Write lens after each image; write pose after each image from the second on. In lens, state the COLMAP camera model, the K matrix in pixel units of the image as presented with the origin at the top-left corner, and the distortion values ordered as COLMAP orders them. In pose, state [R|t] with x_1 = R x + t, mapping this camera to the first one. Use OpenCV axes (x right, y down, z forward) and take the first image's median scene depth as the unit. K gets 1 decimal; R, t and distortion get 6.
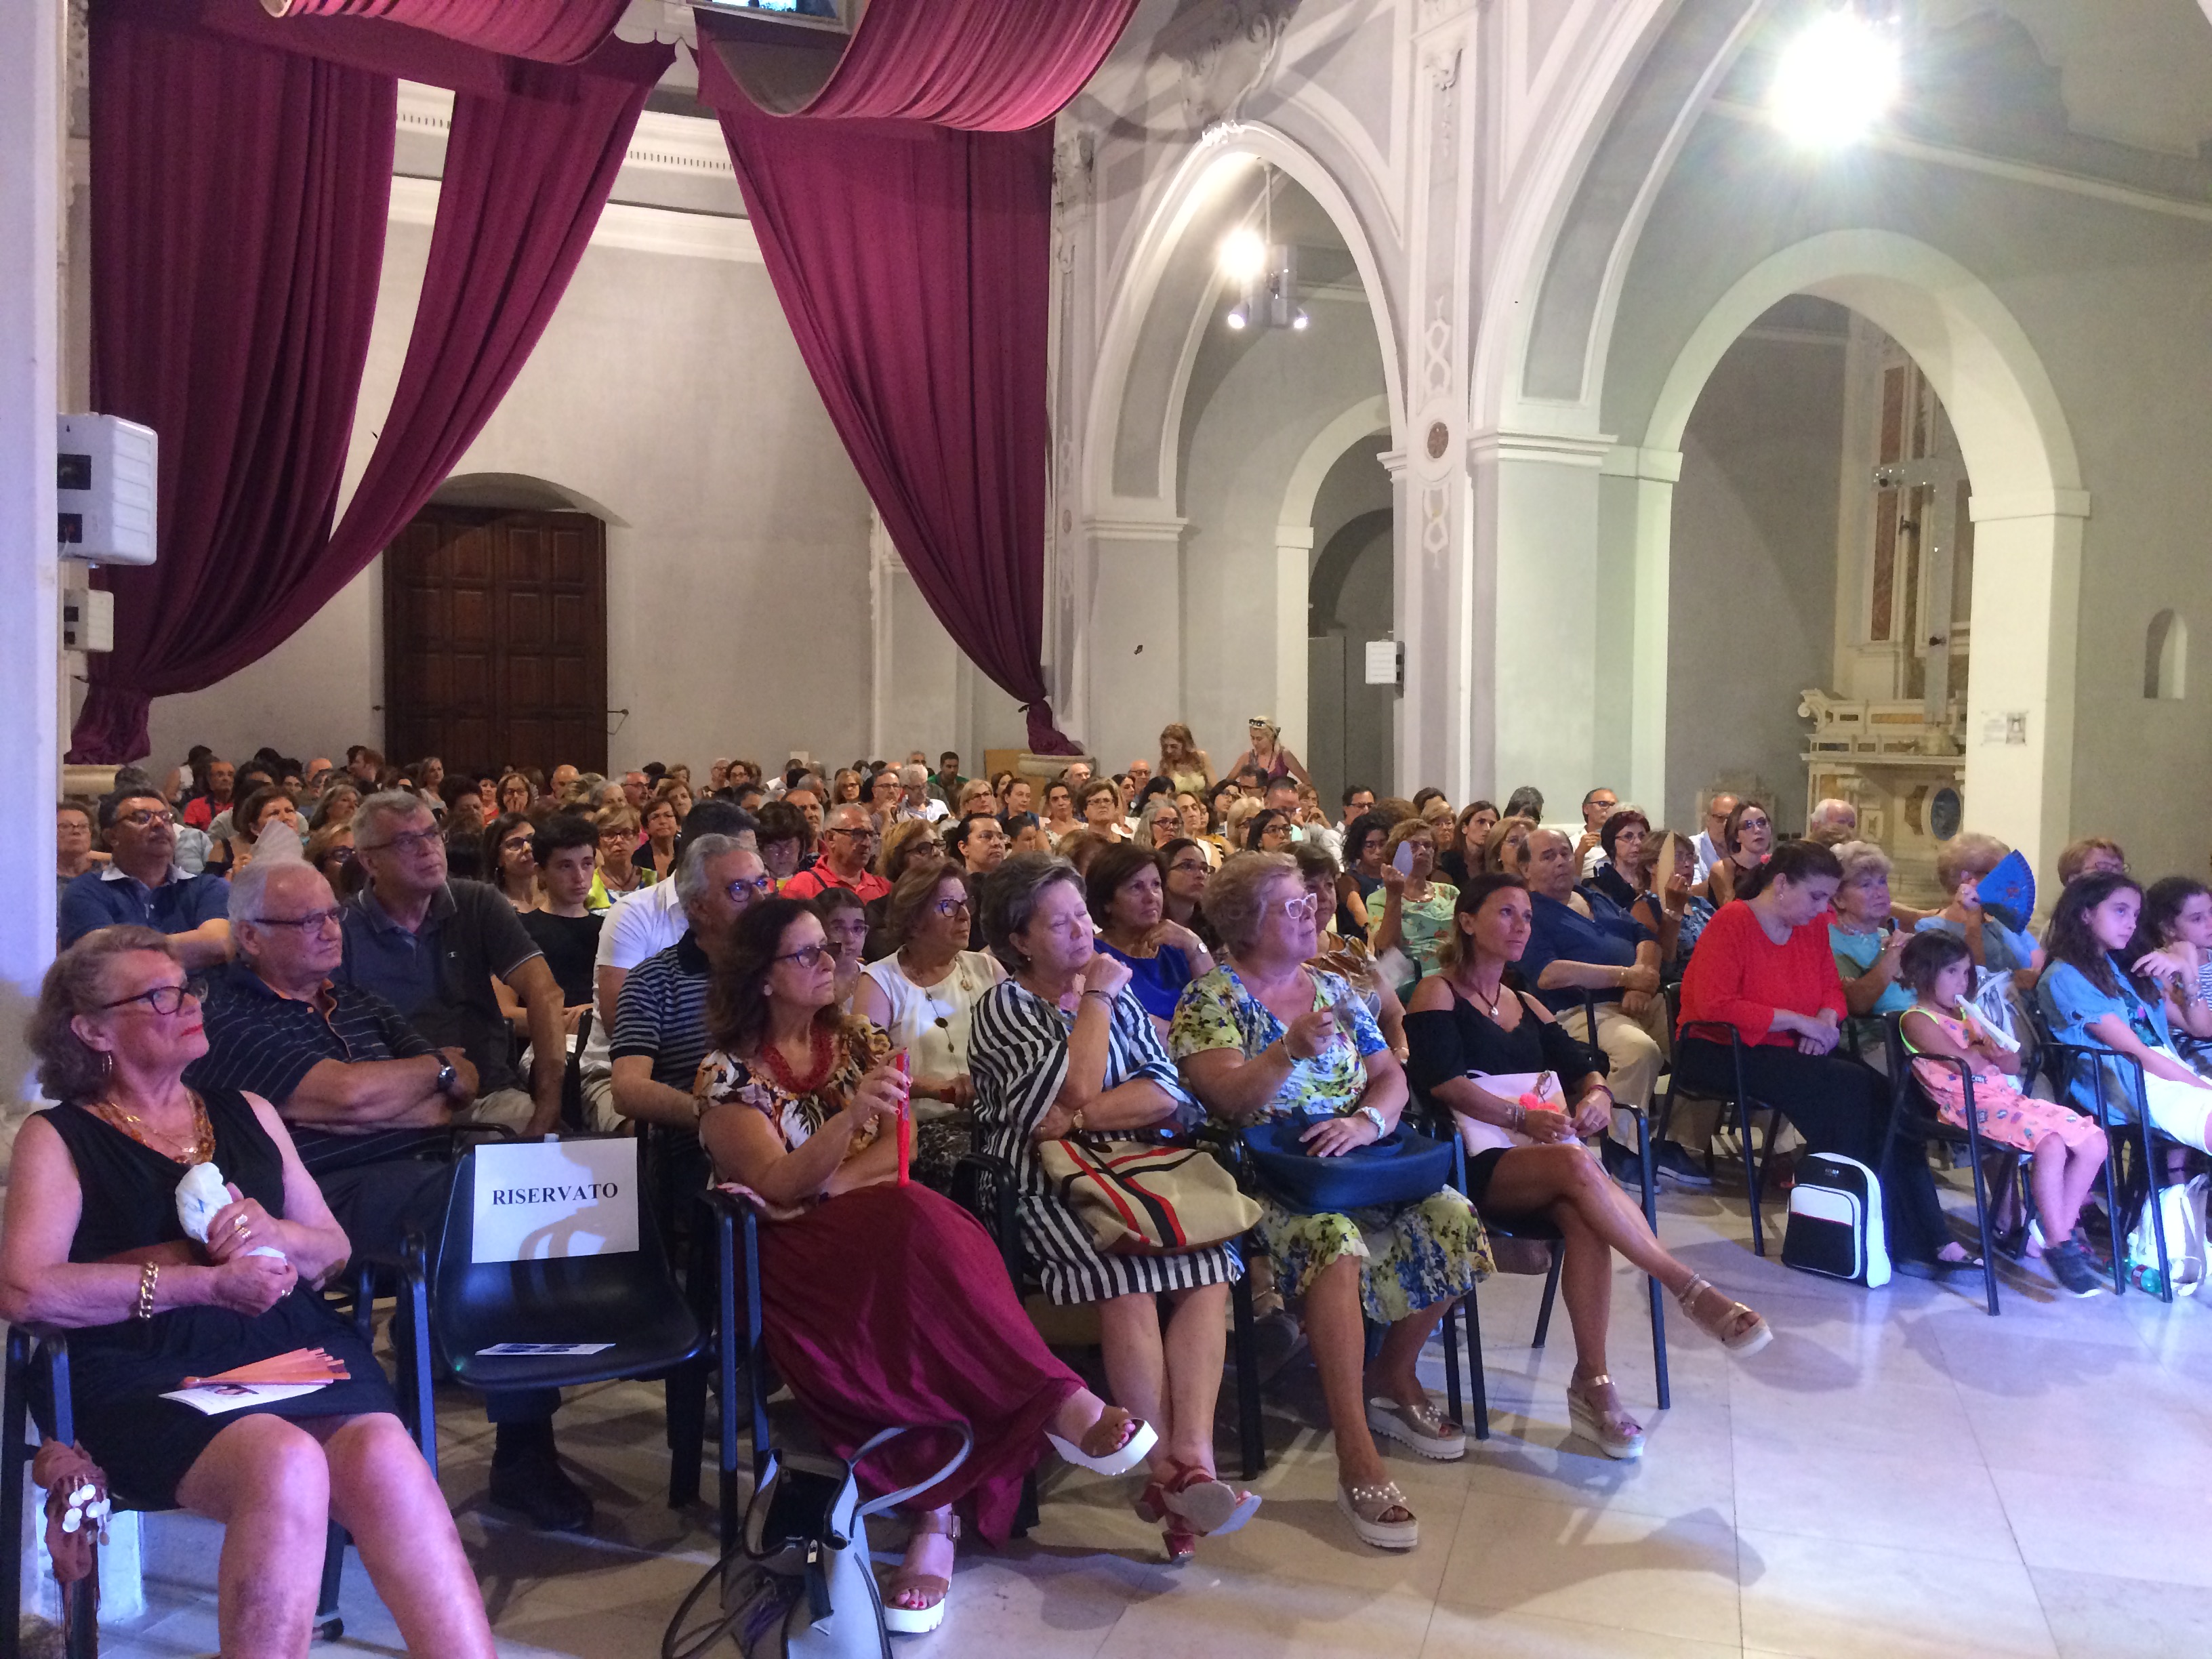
lens RADIAL K [[1883.6, 0, 1098.3], [0, 1883.6, 822.0], [0, 0, 1]] dist [0.109791, -0.145876]
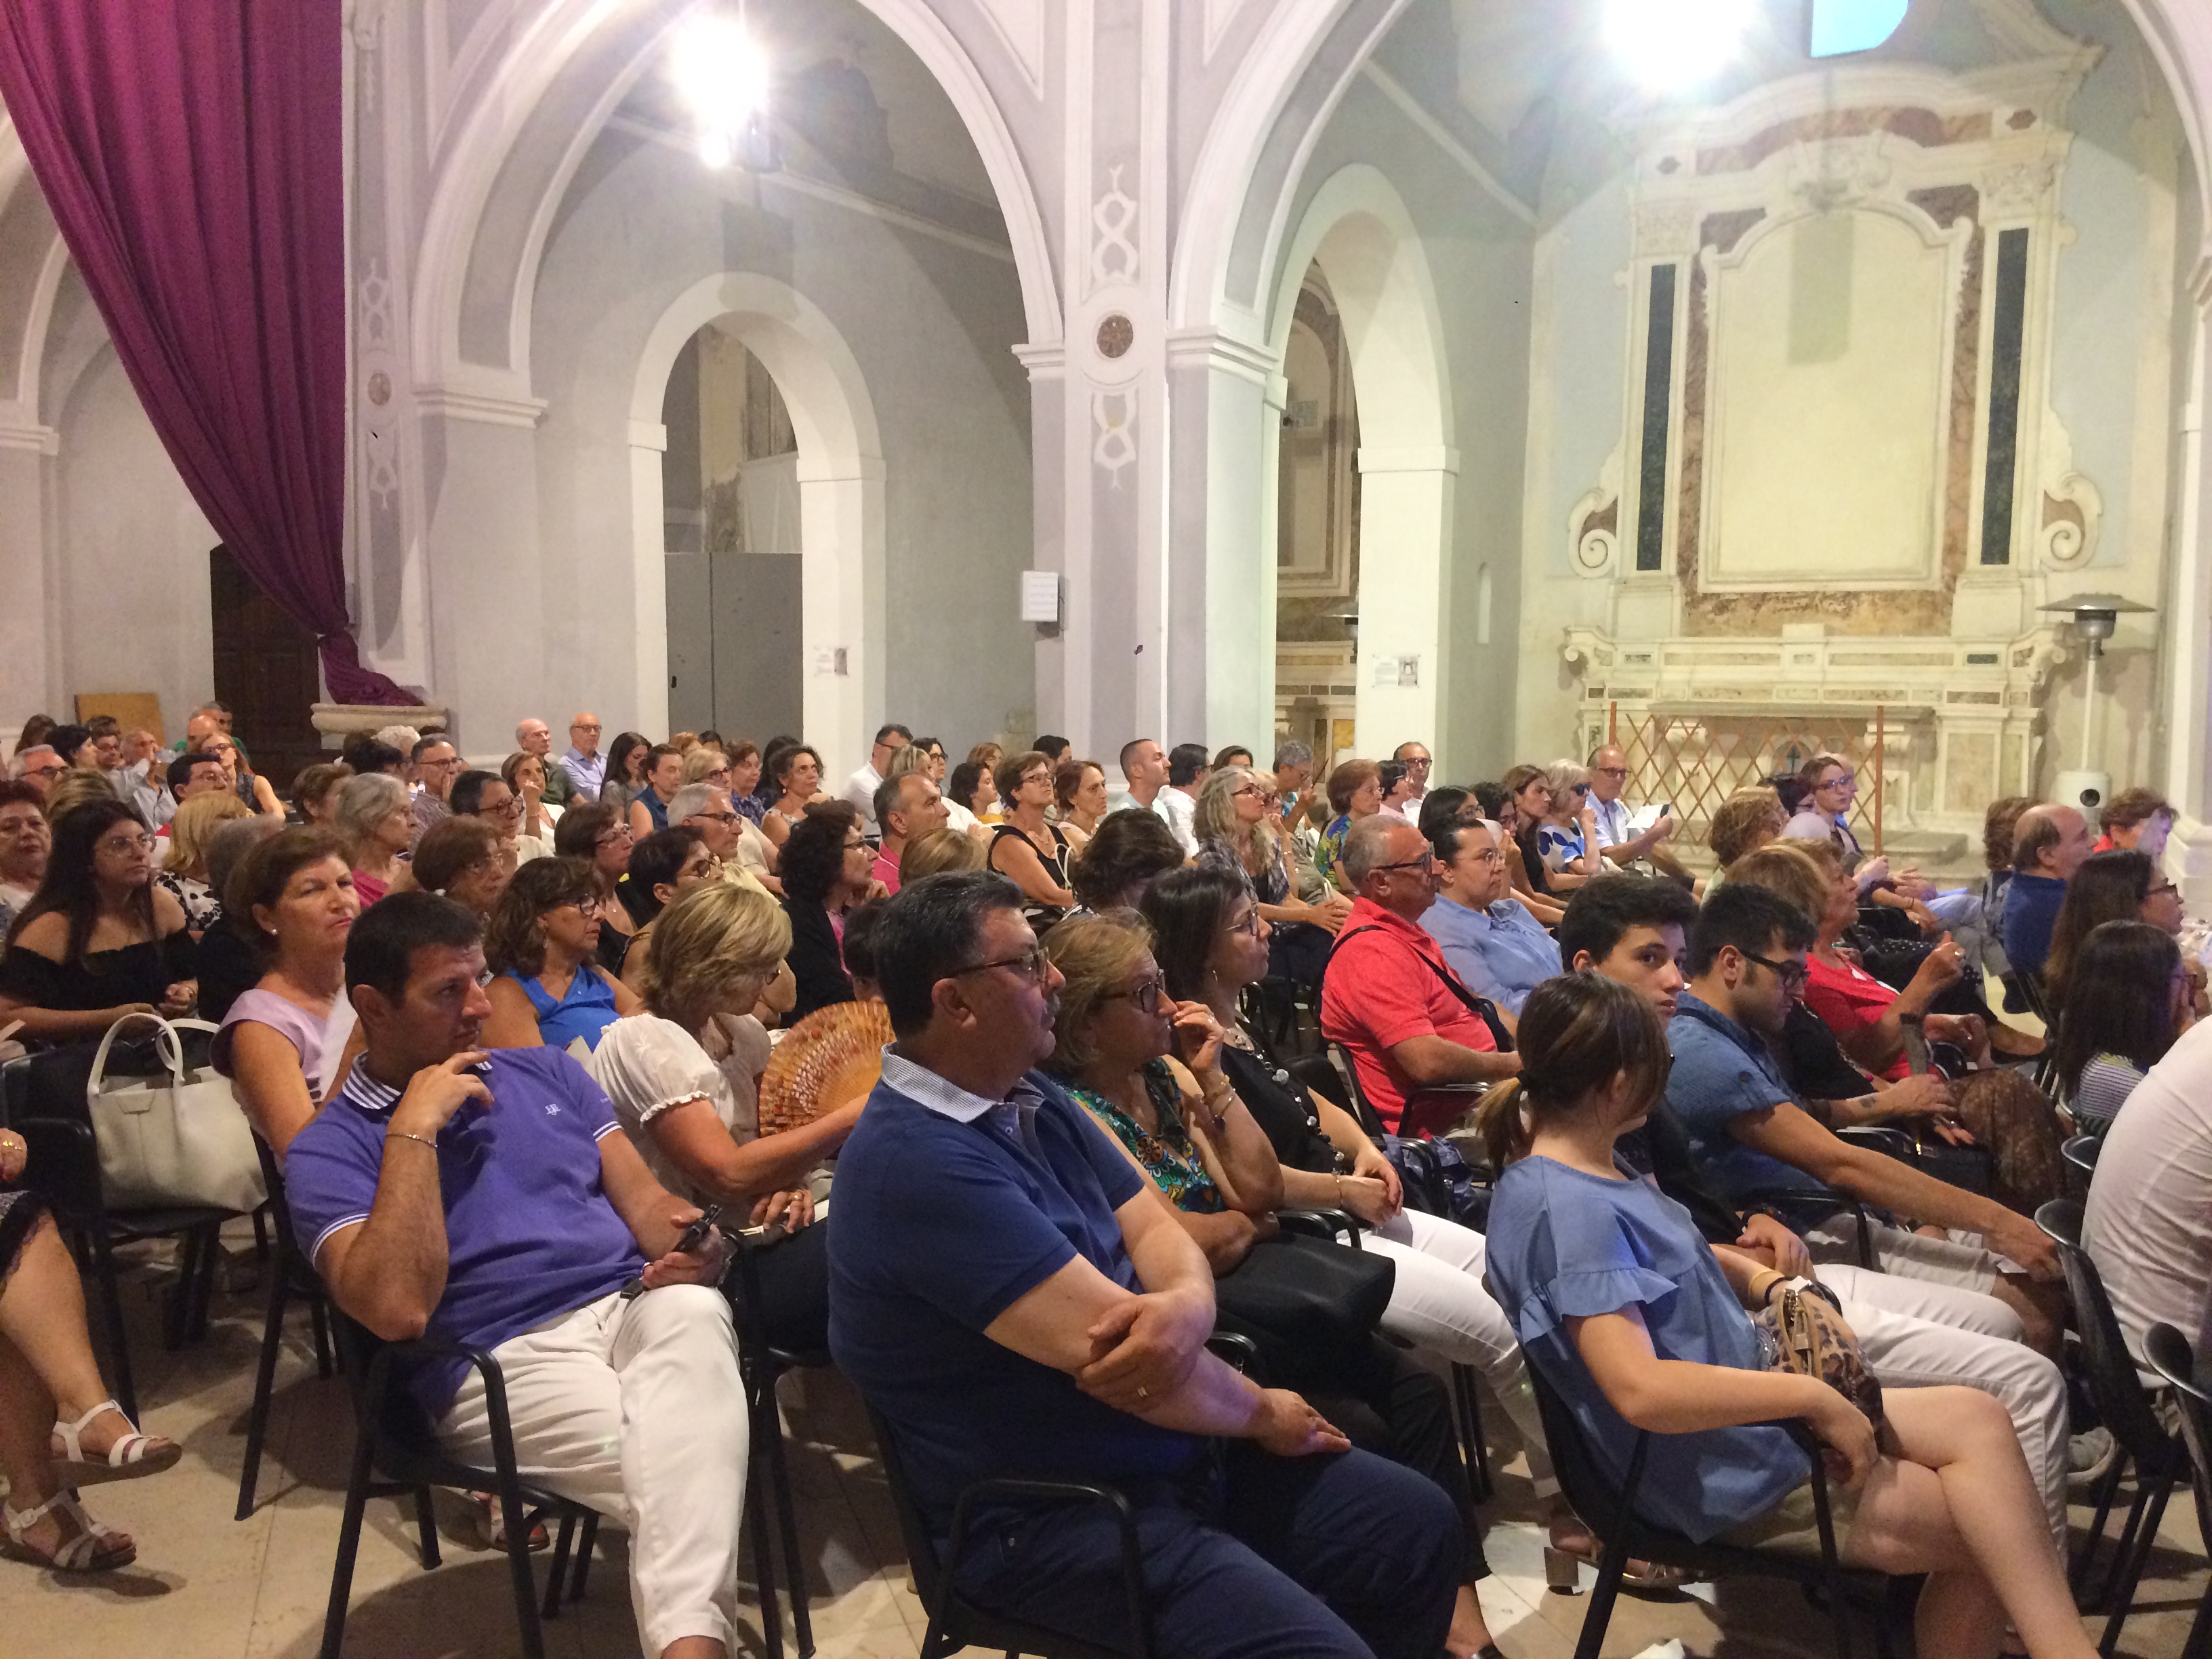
lens RADIAL K [[1883.6, 0, 1102.5], [0, 1883.6, 817.2], [0, 0, 1]] dist [0.109791, -0.145876]
pose [[0.799858, -0.049800, 0.598120, -0.330751], [0.028870, 0.998591, 0.044535, -0.022737], [-0.599495, -0.018354, 0.800168, 0.304896]]
